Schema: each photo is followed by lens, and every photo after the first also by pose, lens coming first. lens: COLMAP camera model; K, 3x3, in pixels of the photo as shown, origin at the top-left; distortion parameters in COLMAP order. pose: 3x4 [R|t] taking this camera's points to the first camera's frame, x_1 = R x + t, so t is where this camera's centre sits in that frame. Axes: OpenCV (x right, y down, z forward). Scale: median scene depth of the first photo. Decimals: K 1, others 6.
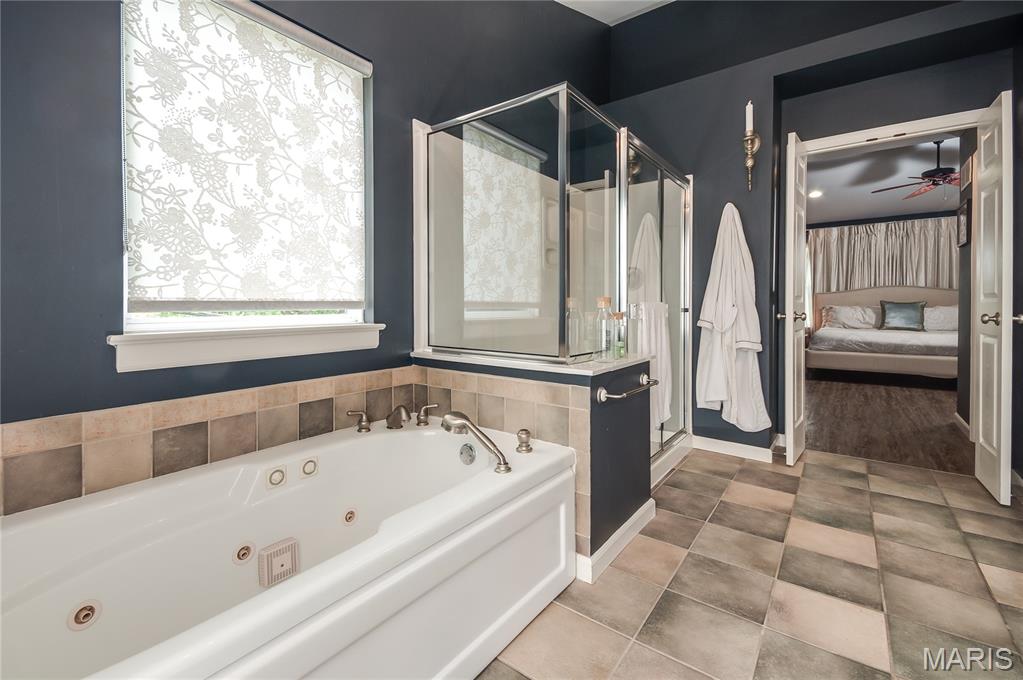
lens RADIAL K [[463.6, 0, 488.3], [0, 463.6, 318.0], [0, 0, 1]] dist [0.002969, -0.001194]
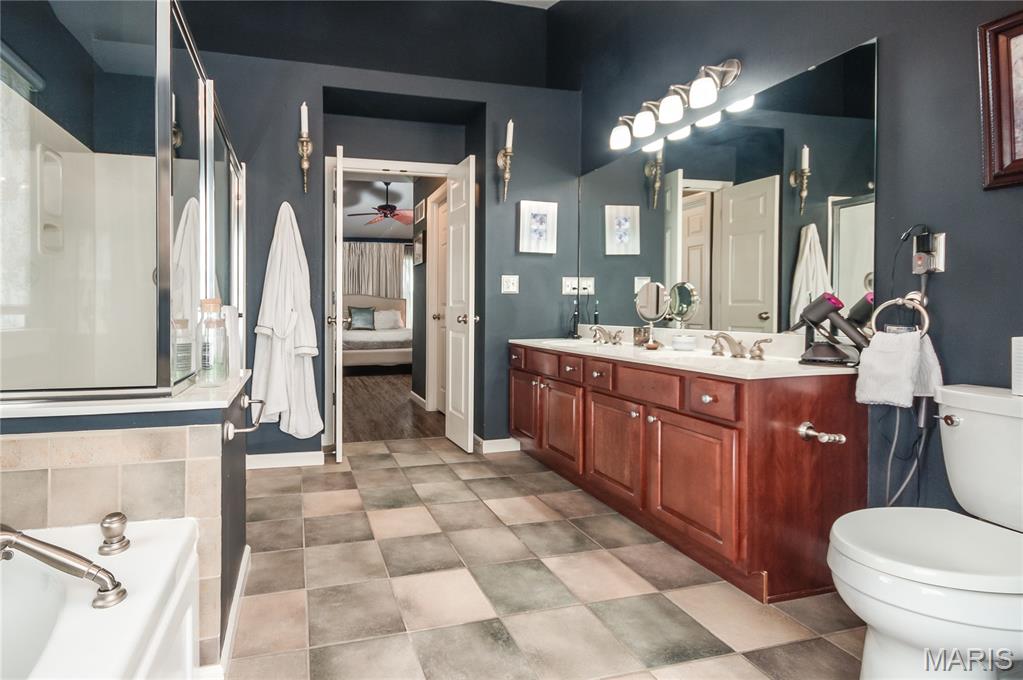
lens RADIAL K [[489.8, 0, 427.8], [0, 489.8, 316.8], [0, 0, 1]] dist [0.001561, 0.000144]
pose [[0.604334, -0.012315, 0.796636, -0.148722], [0.023634, 0.999718, -0.002475, -0.004963], [-0.796380, 0.020323, 0.604454, 0.229044]]
